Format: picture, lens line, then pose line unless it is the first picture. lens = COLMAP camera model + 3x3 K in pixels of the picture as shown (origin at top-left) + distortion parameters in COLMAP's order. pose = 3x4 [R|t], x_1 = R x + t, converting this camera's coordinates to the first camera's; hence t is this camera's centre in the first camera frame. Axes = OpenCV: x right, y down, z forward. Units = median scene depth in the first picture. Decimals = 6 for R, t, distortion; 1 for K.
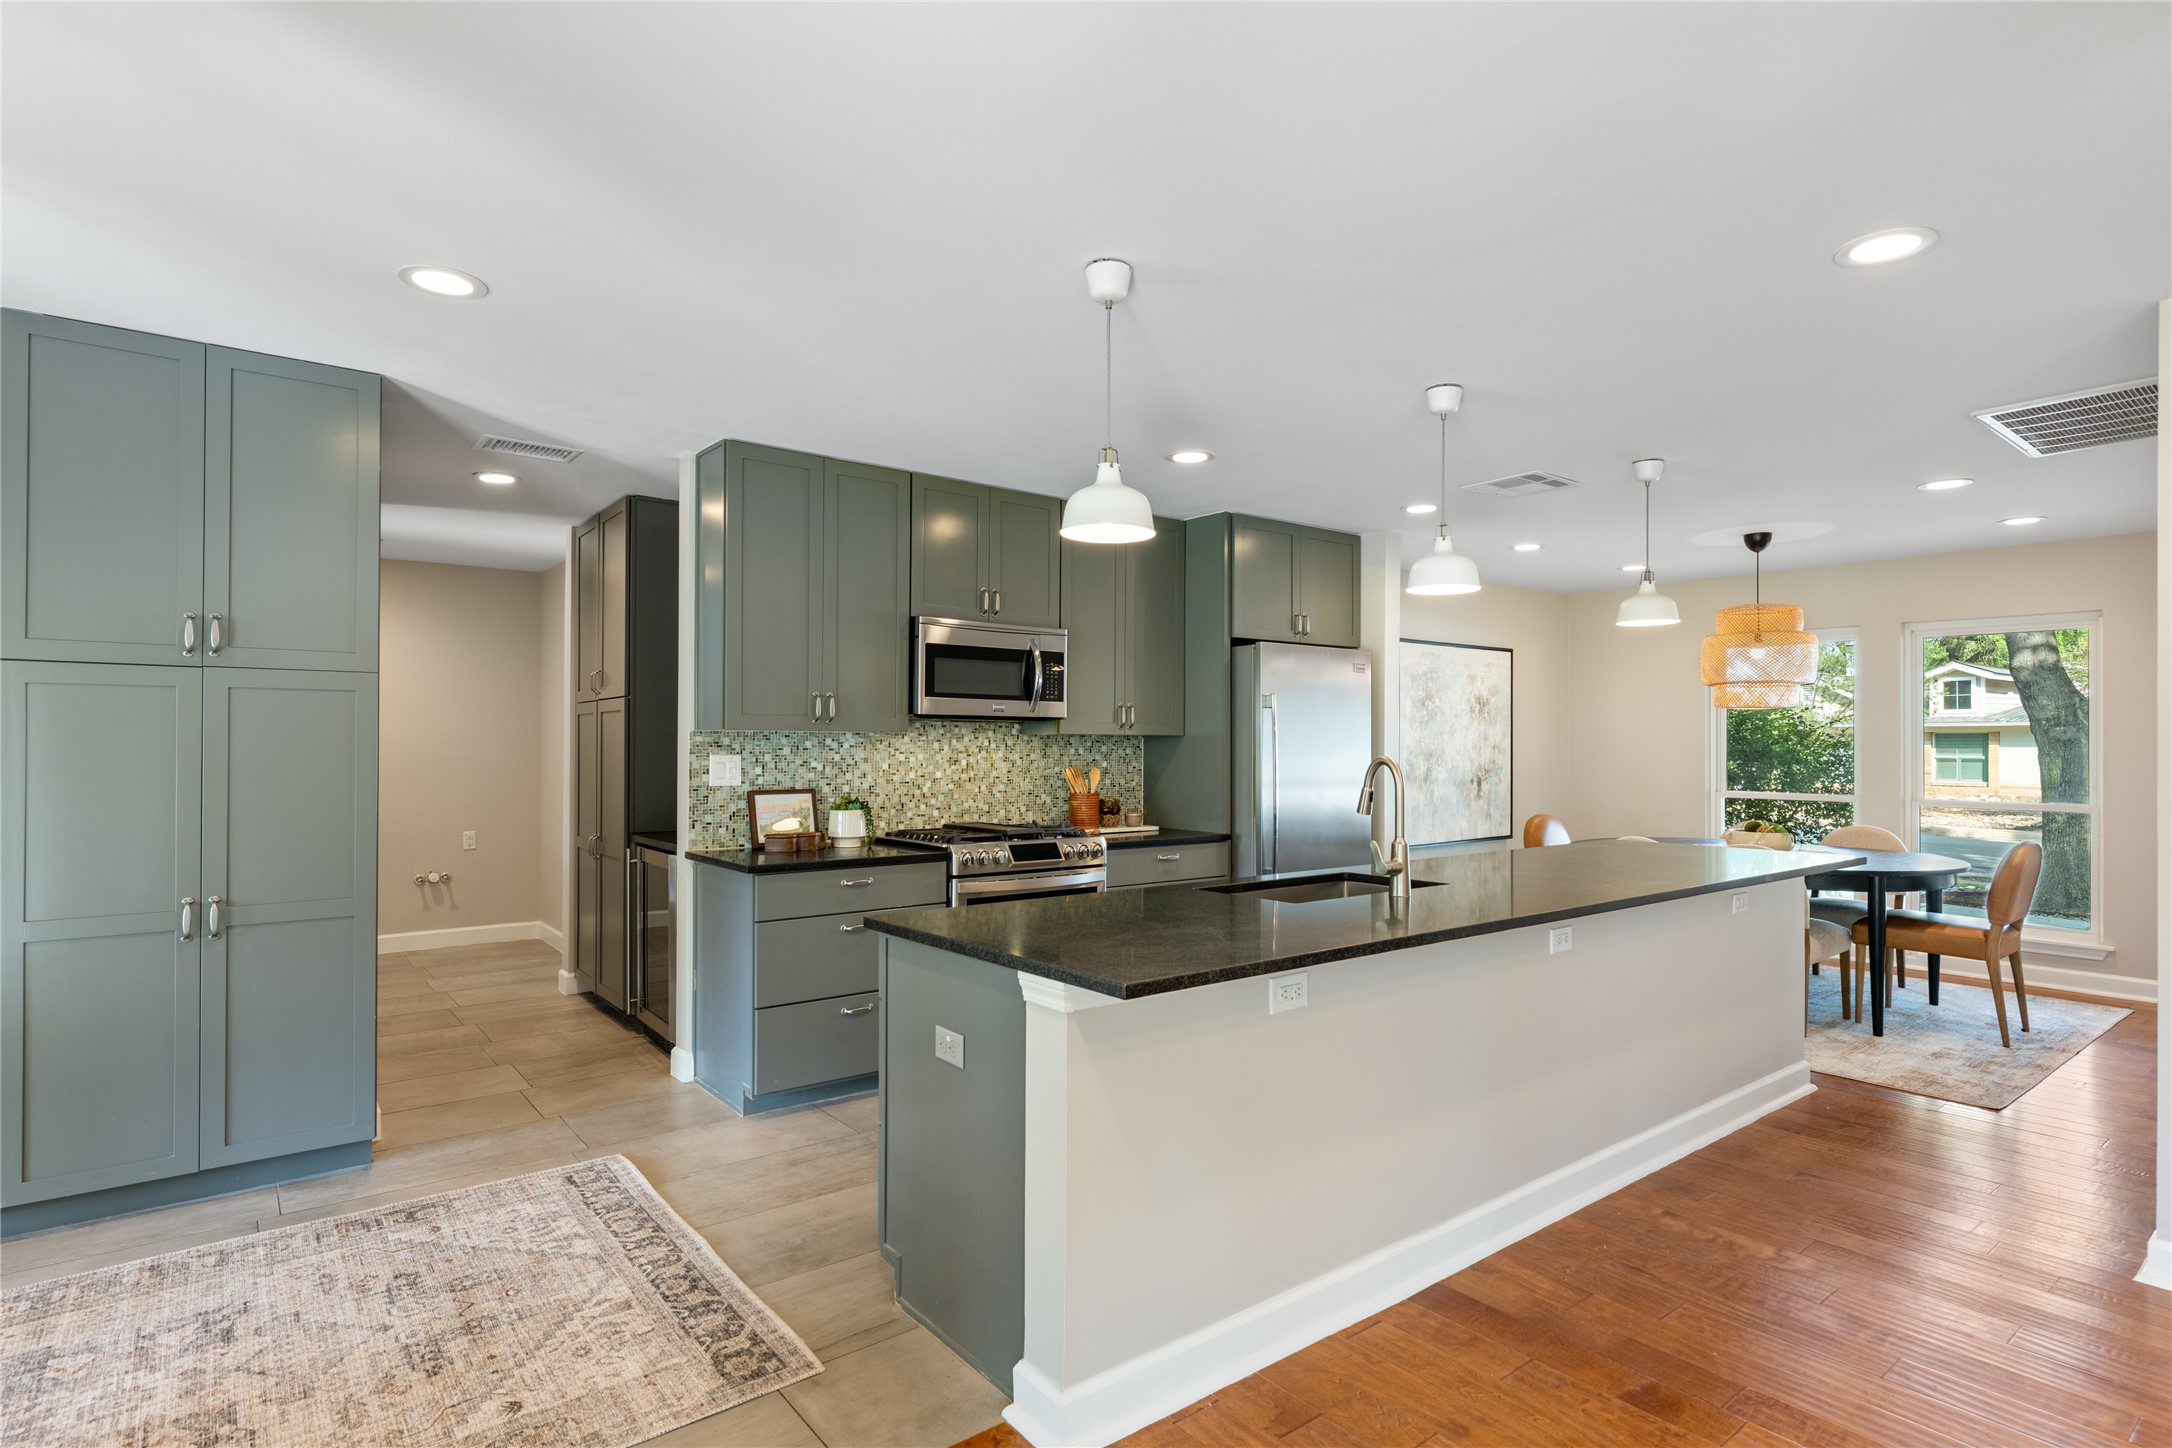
lens RADIAL K [[1100.4, 0, 1079.2], [0, 1100.4, 732.5], [0, 0, 1]] dist [0.001240, -0.000047]
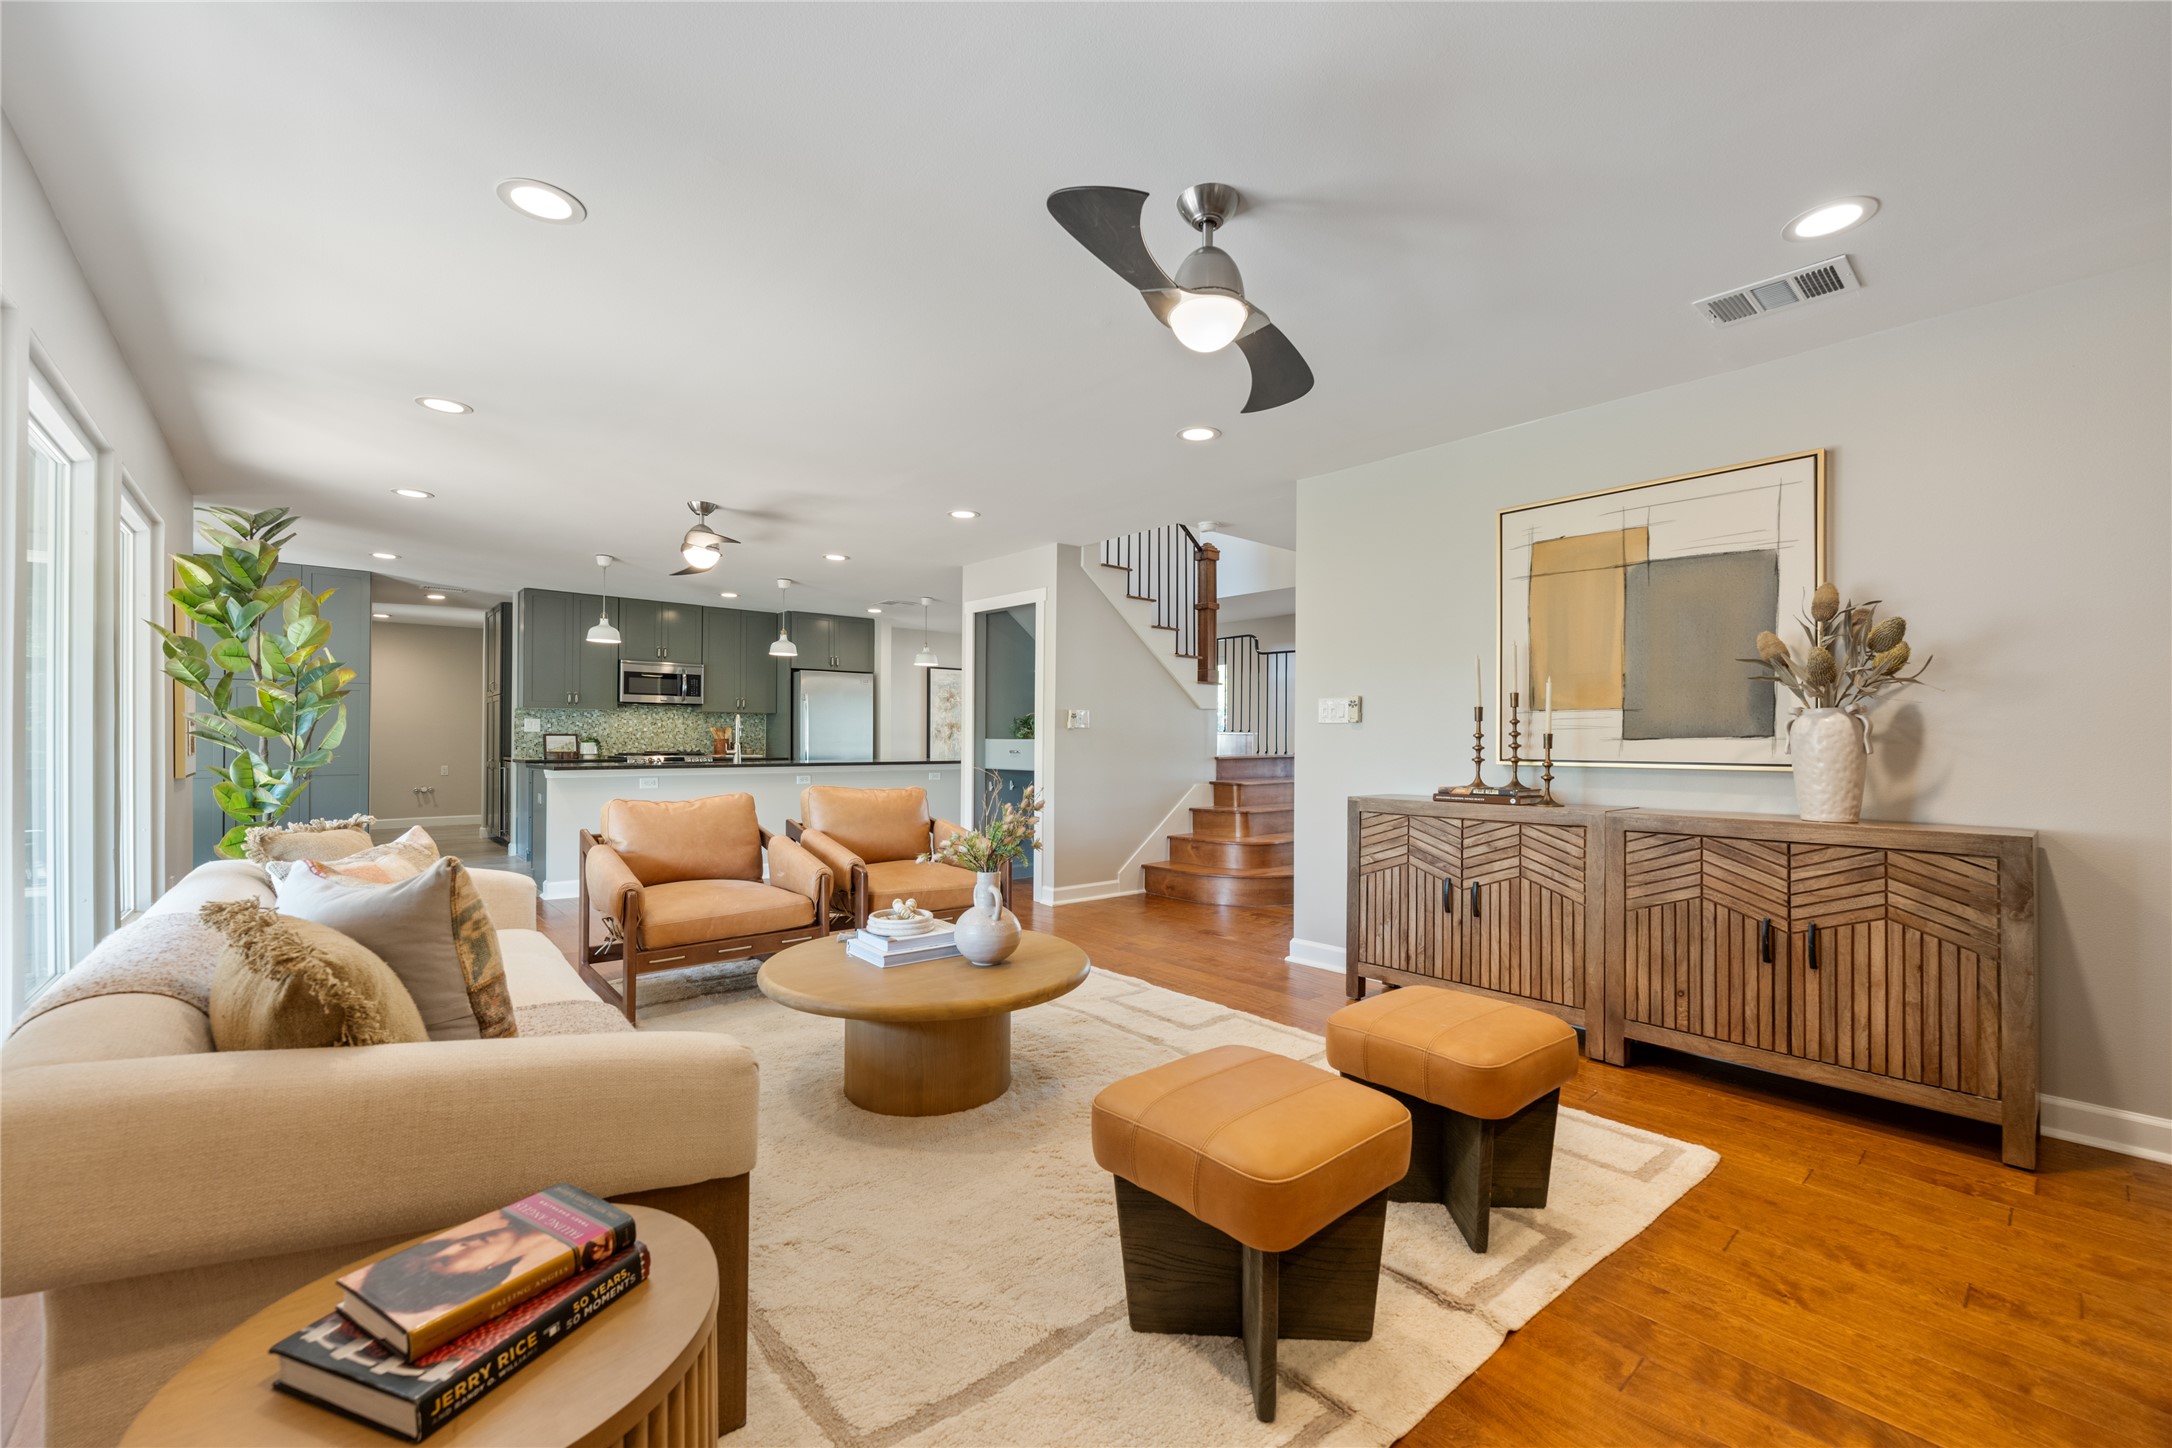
lens RADIAL K [[886.0, 0, 1092.5], [0, 886.0, 728.7], [0, 0, 1]] dist [-0.002357, -0.000120]
pose [[0.997586, 0.003142, 0.069377, 0.724100], [-0.003319, 0.999992, 0.002436, 0.032873], [-0.069369, -0.002660, 0.997588, -0.947928]]
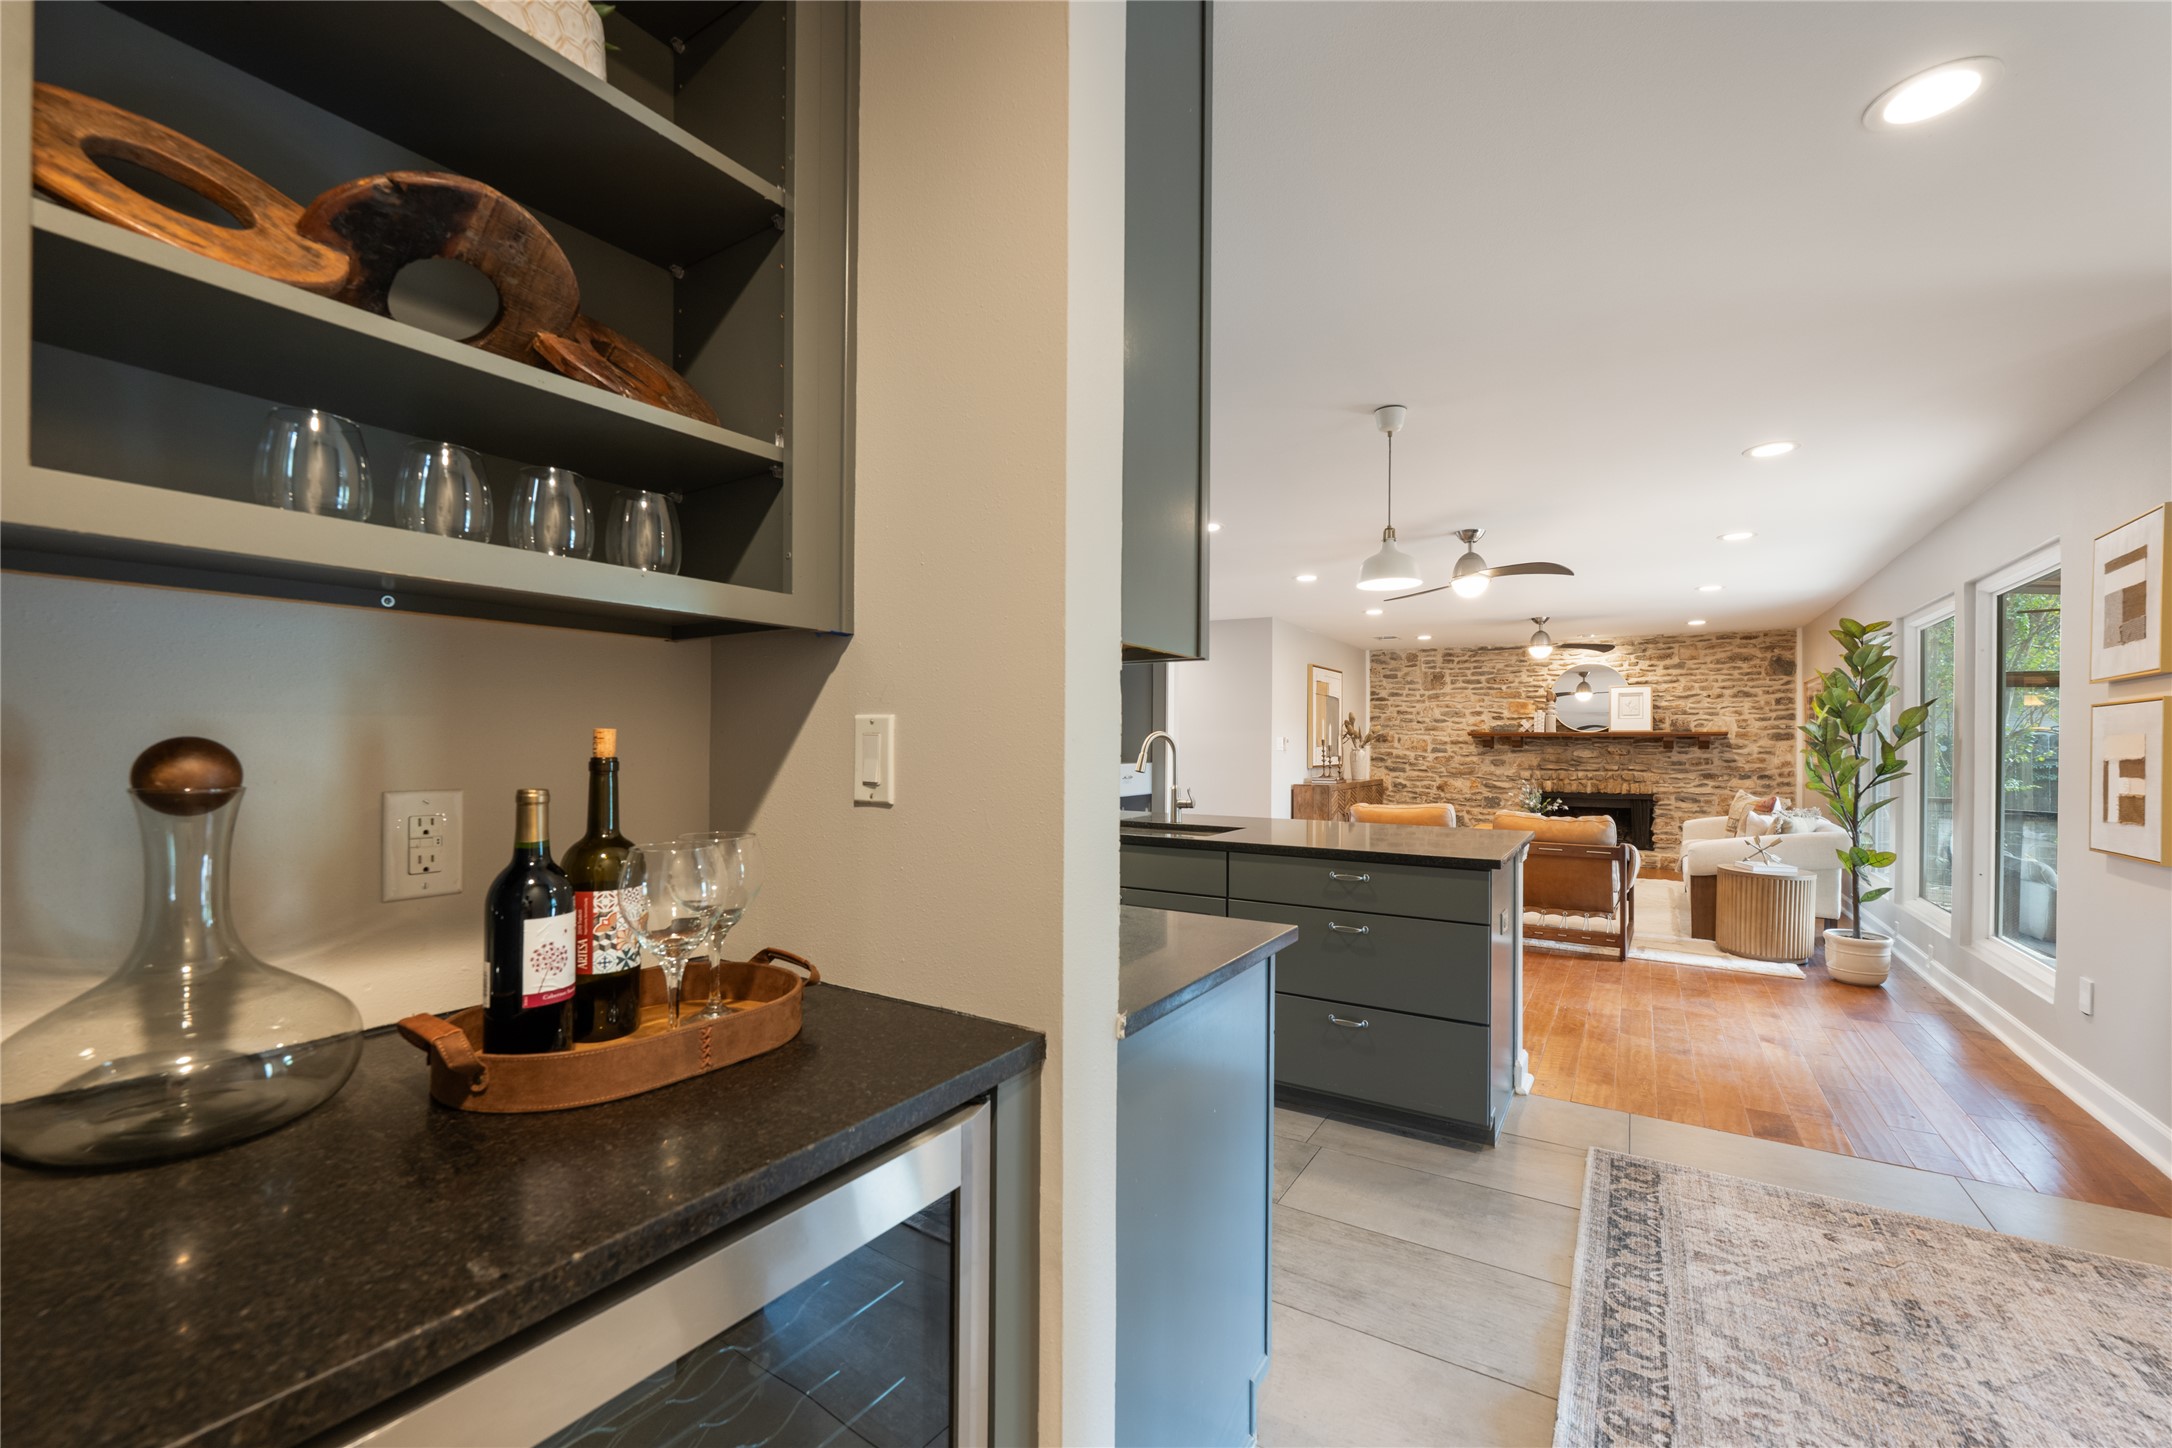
lens RADIAL K [[886.0, 0, 1093.8], [0, 886.0, 735.9], [0, 0, 1]] dist [-0.002357, -0.000120]
pose [[-0.353648, -0.000096, 0.935378, -0.555625], [-0.023601, 0.999683, -0.008820, 0.028619], [-0.935081, -0.025195, -0.353538, 1.033800]]
